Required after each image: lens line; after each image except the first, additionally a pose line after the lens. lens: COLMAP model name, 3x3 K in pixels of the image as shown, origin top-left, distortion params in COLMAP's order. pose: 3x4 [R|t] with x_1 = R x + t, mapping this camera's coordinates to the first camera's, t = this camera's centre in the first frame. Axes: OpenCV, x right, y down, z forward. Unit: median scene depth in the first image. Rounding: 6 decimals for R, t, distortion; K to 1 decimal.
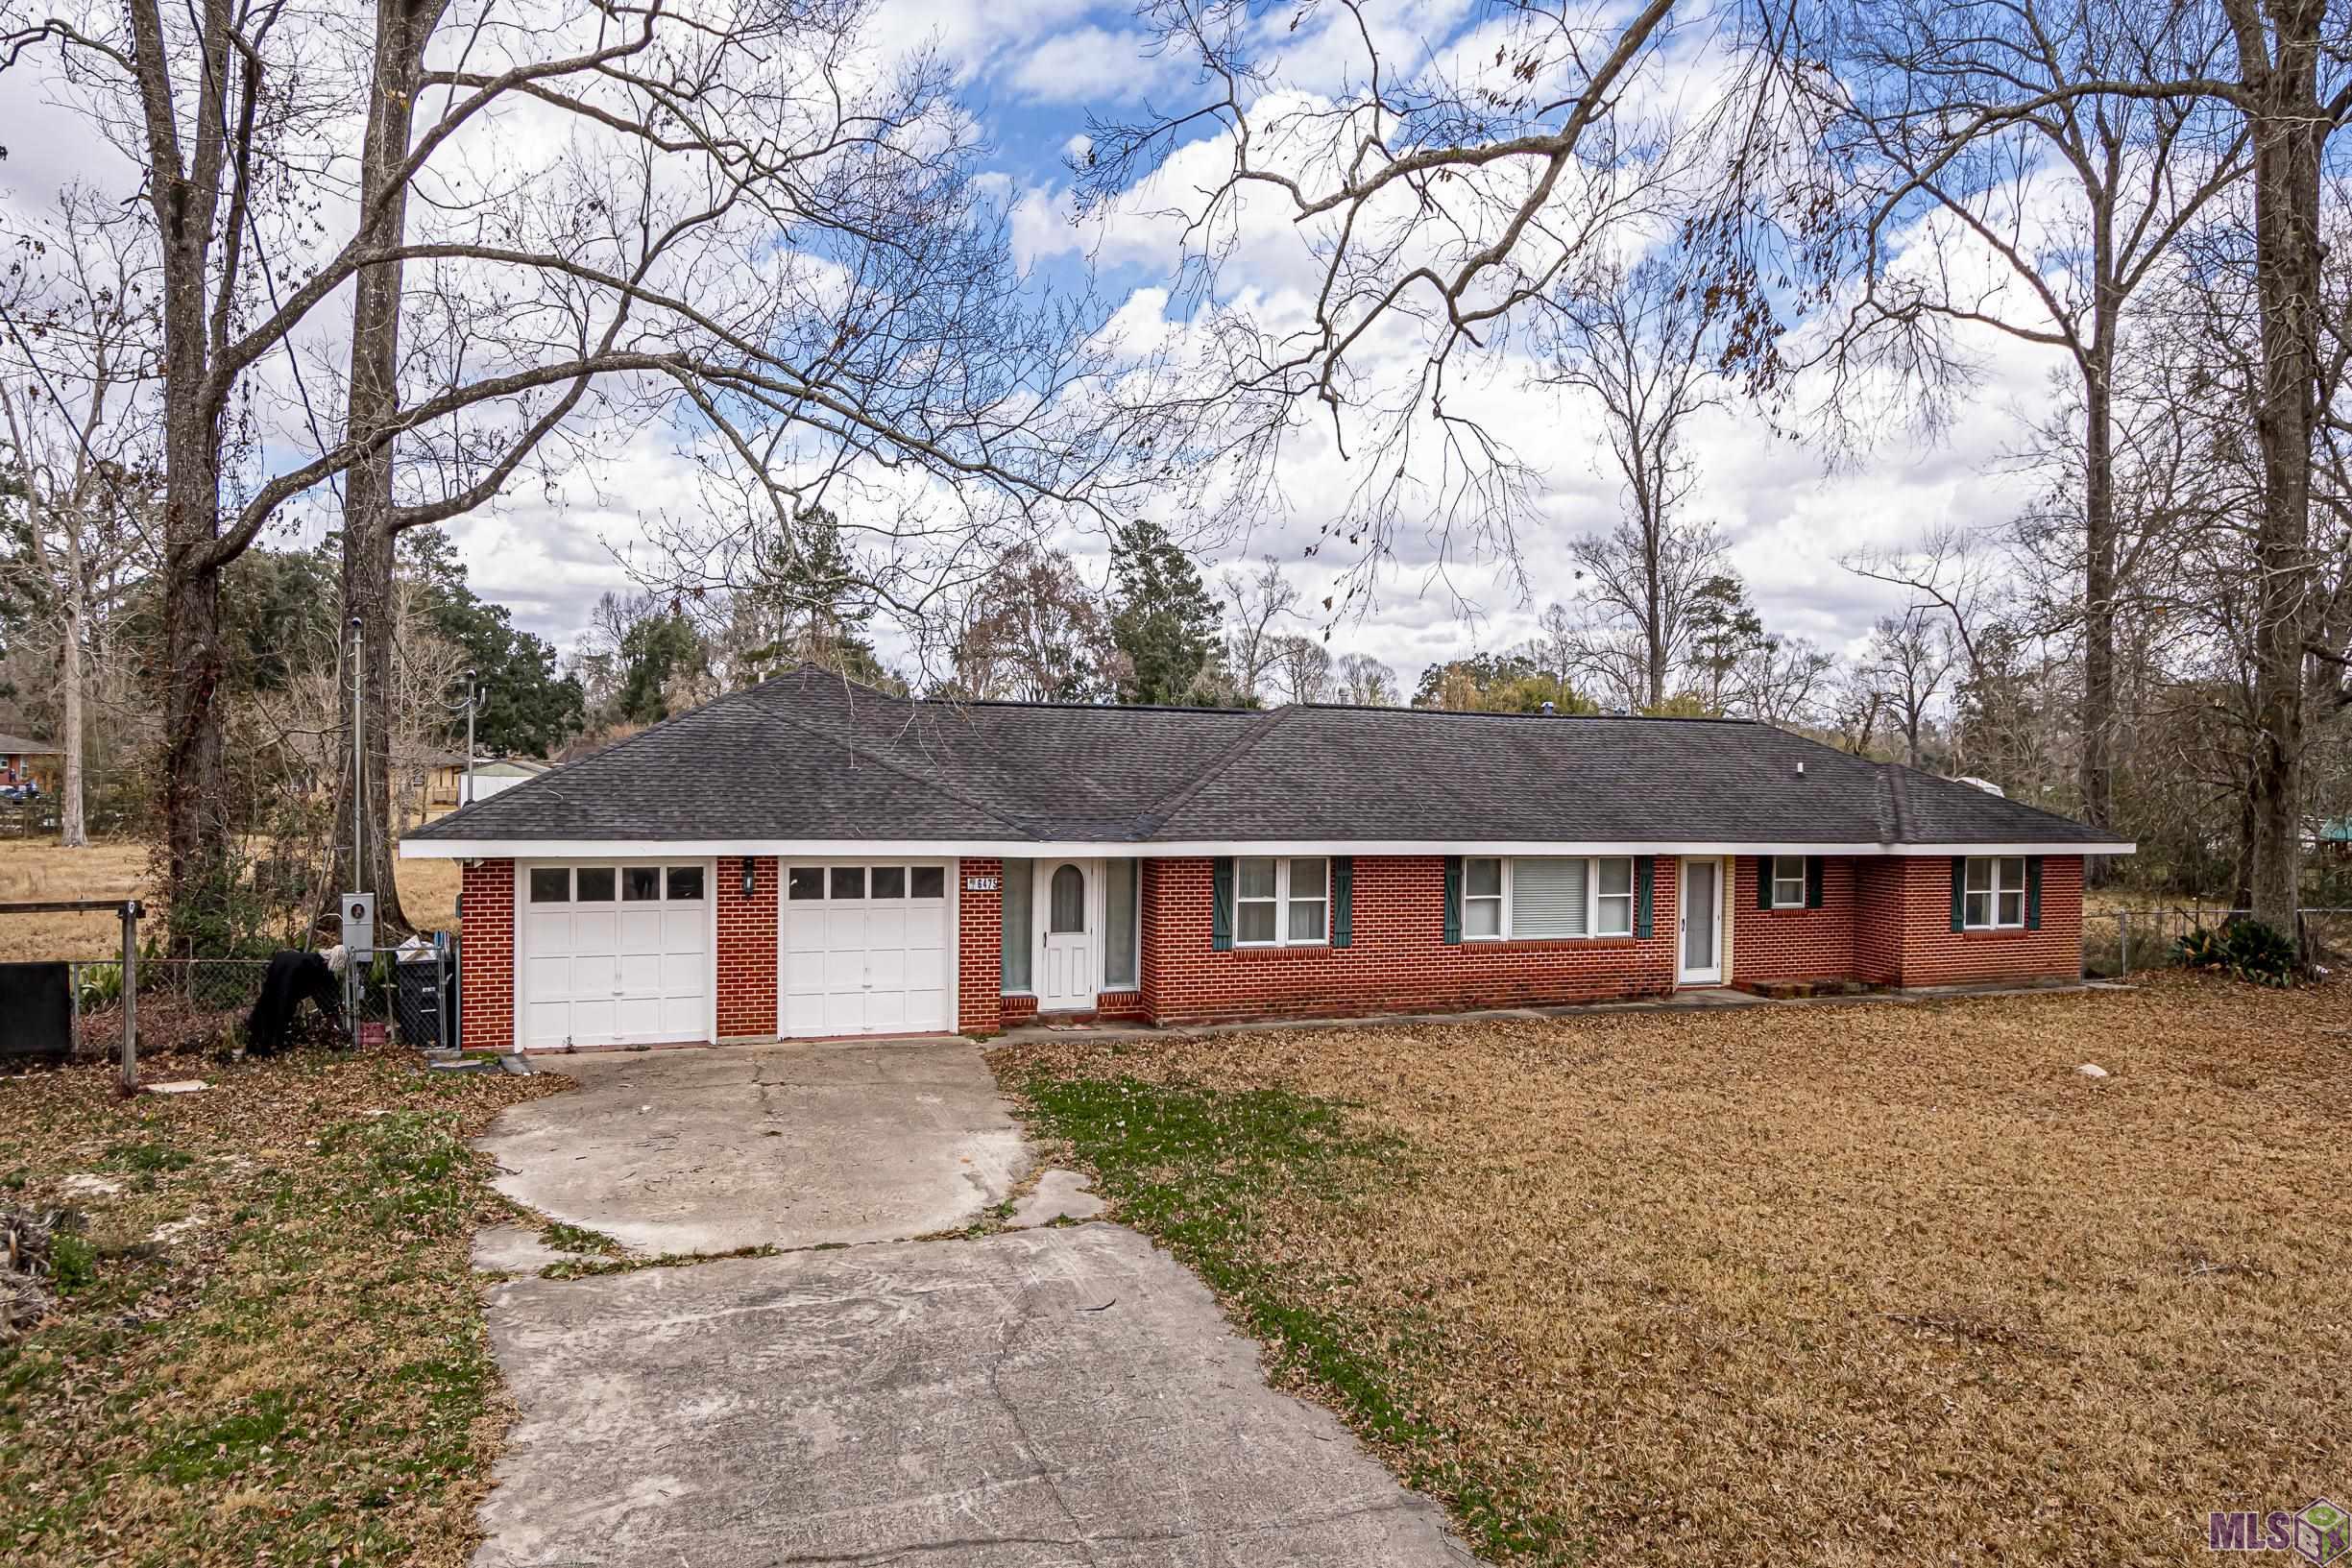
lens RADIAL K [[1253.3, 0, 1176.0], [0, 1253.3, 784.0], [0, 0, 1]] dist [-0.022112, -0.000567]
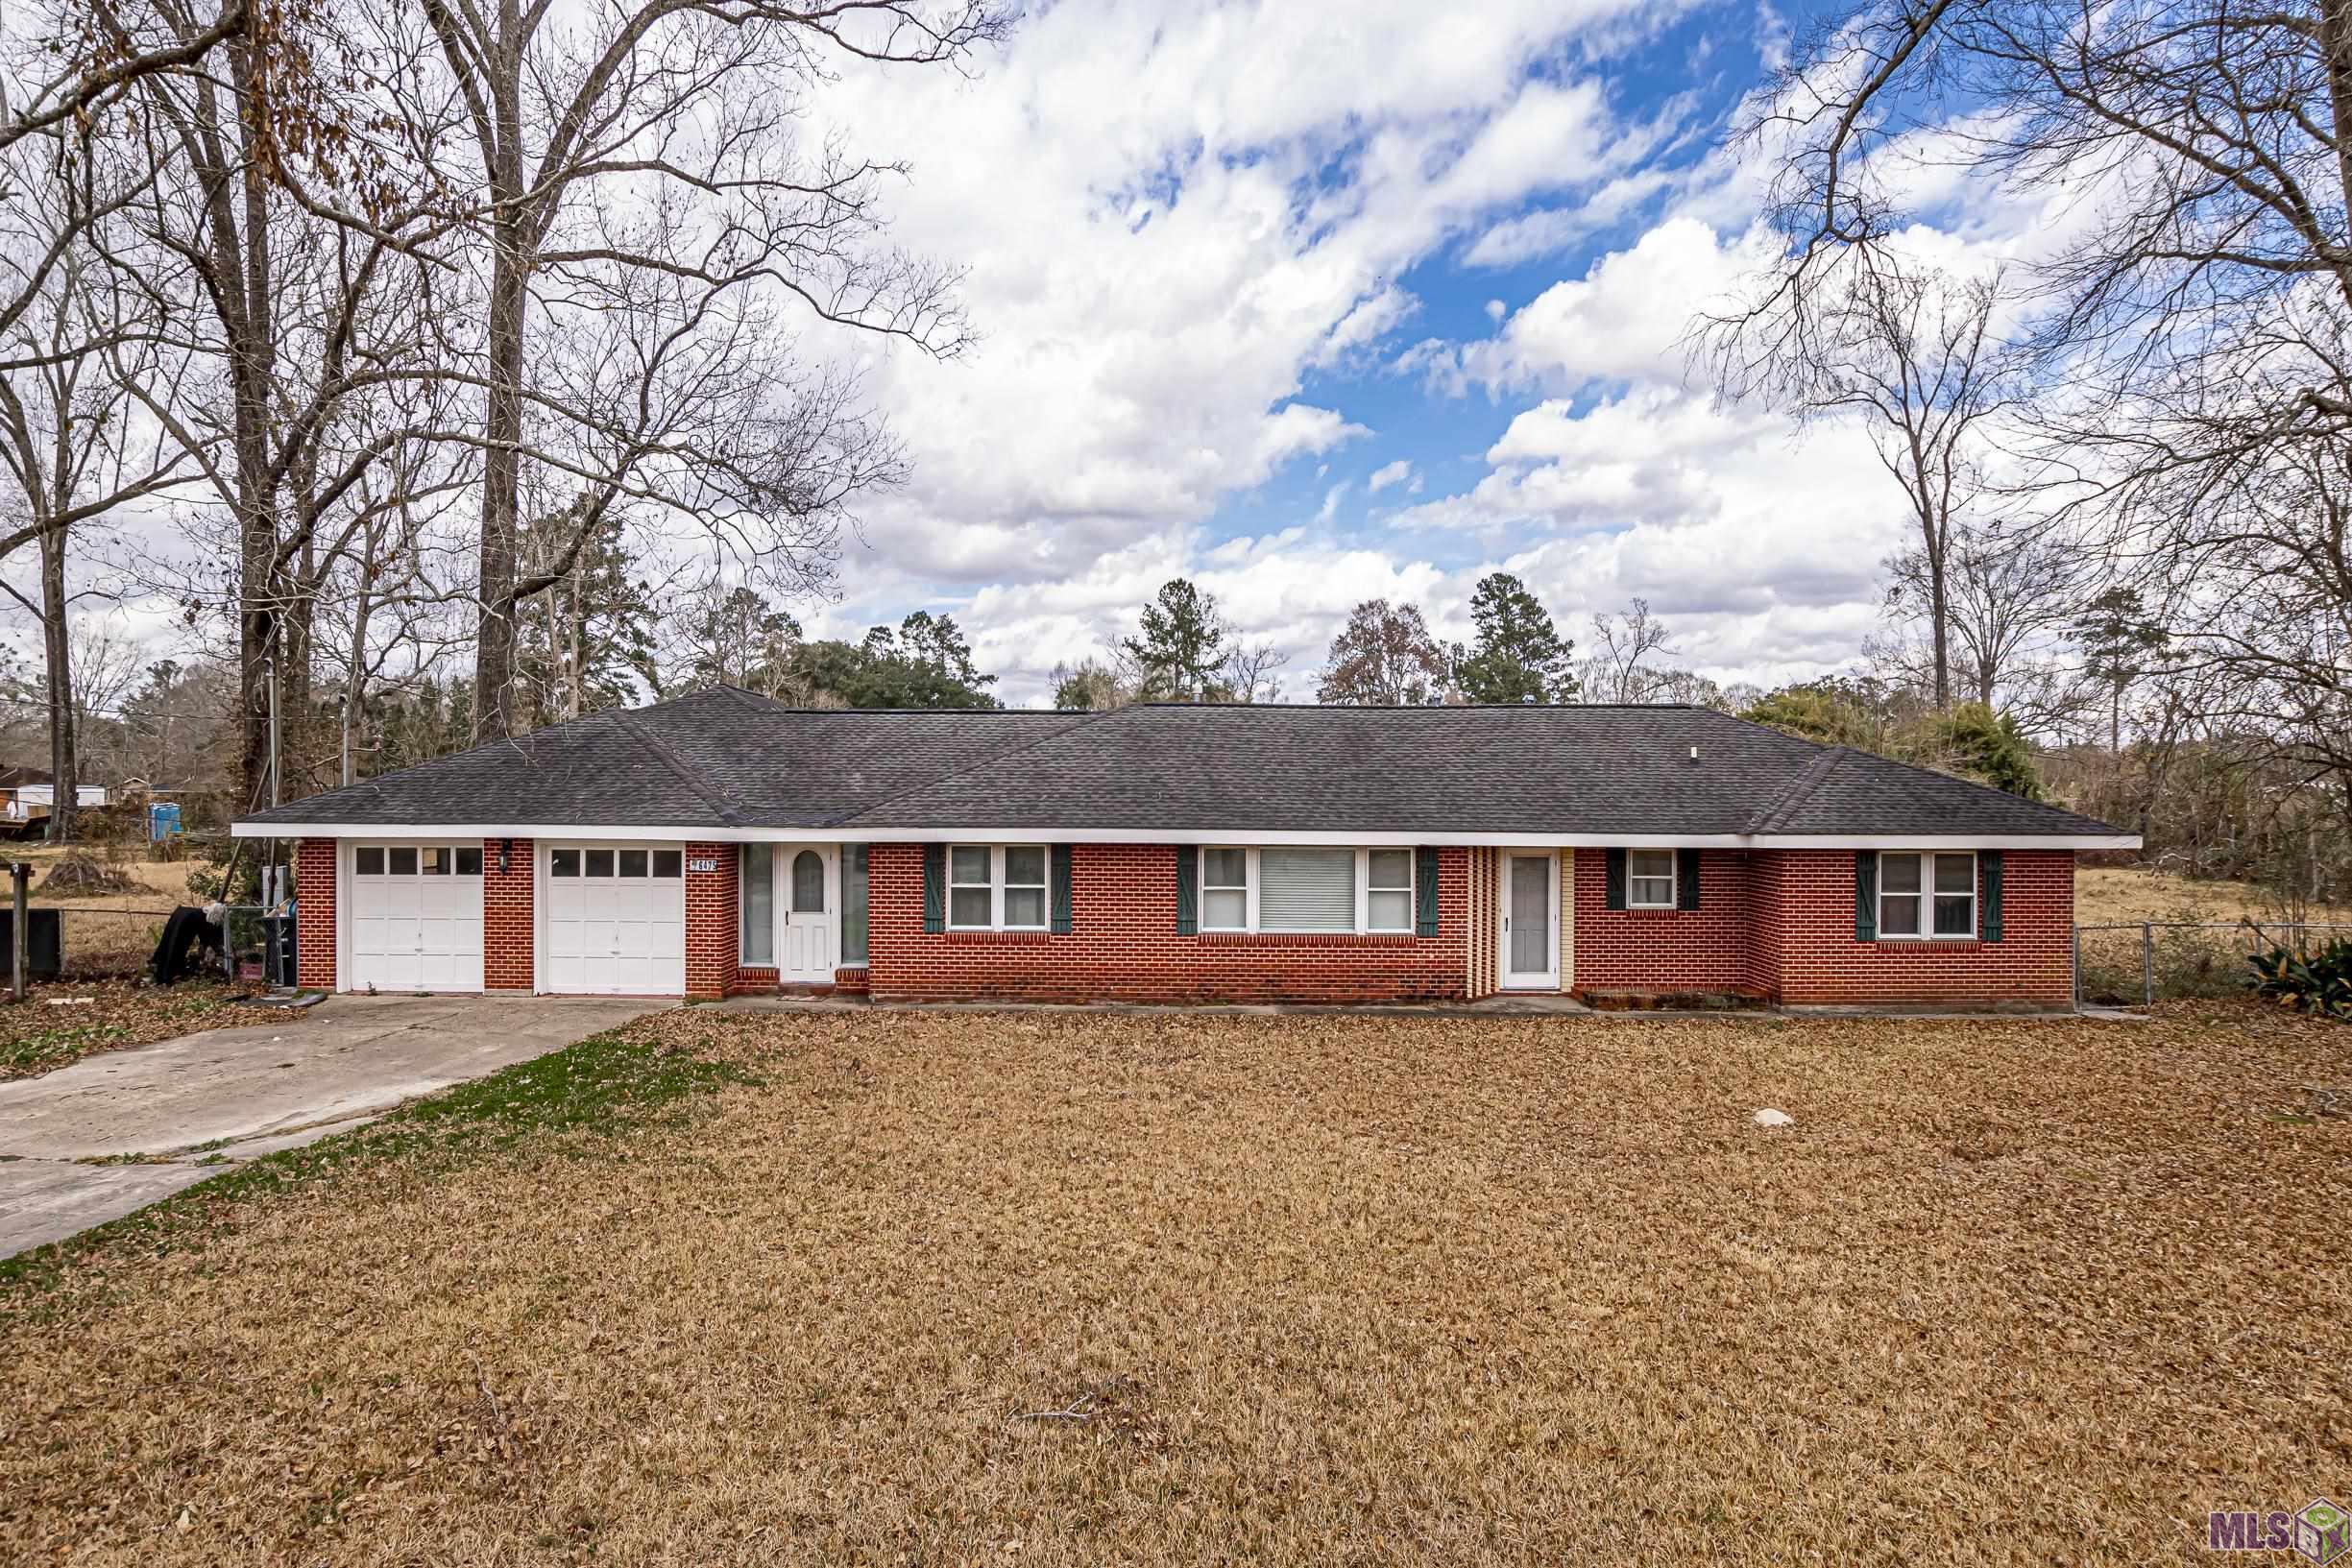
lens RADIAL K [[1056.6, 0, 1176.3], [0, 1056.6, 815.4], [0, 0, 1]] dist [-0.033138, 0.000673]
pose [[0.946820, -0.007479, -0.321678, 0.482490], [0.010046, 0.999930, 0.006319, 0.029703], [0.321608, -0.009215, 0.946828, 0.221161]]
